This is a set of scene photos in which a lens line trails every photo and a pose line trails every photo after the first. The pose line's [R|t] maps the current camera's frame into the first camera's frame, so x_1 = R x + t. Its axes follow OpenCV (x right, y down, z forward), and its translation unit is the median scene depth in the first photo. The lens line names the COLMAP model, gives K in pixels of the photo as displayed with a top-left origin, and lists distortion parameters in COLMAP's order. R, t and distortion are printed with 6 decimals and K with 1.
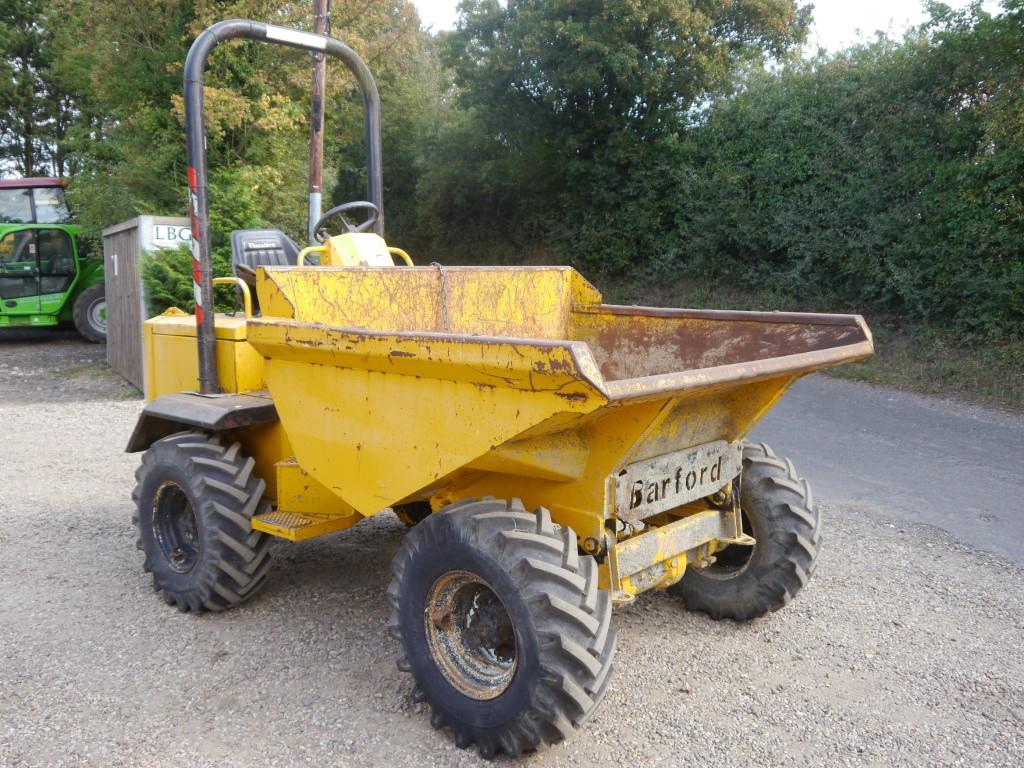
lens RADIAL K [[931.6, 0, 524.5], [0, 931.6, 366.3], [0, 0, 1]] dist [-0.000071, 0.000000]
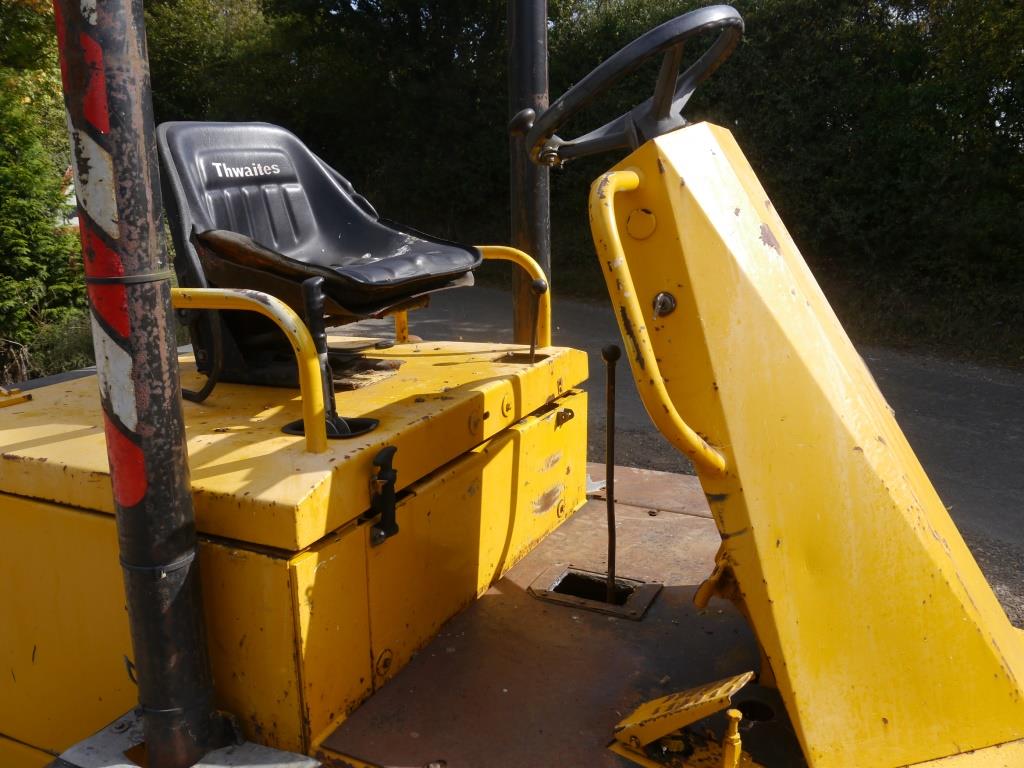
lens RADIAL K [[850.5, 0, 520.8], [0, 850.5, 376.9], [0, 0, 1]] dist [-0.038859, 0.023043]
pose [[0.962948, -0.064341, 0.261901, -0.271909], [0.038988, 0.994134, 0.100881, -0.083429], [-0.266855, -0.086932, 0.959808, 0.682017]]
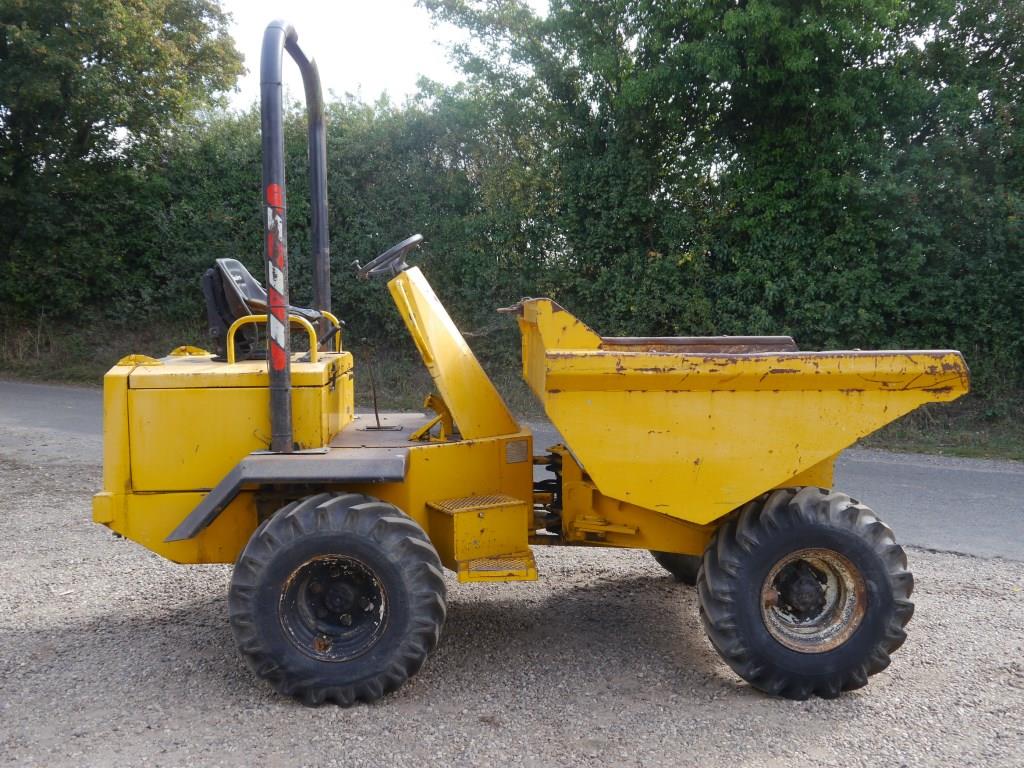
lens RADIAL K [[931.6, 0, 529.4], [0, 931.6, 373.2], [0, 0, 1]] dist [-0.000071, 0.000000]
pose [[0.726405, -0.053757, 0.685162, -0.668756], [0.080671, 0.996714, -0.007327, -0.015856], [-0.682516, 0.060595, 0.728354, 0.206645]]
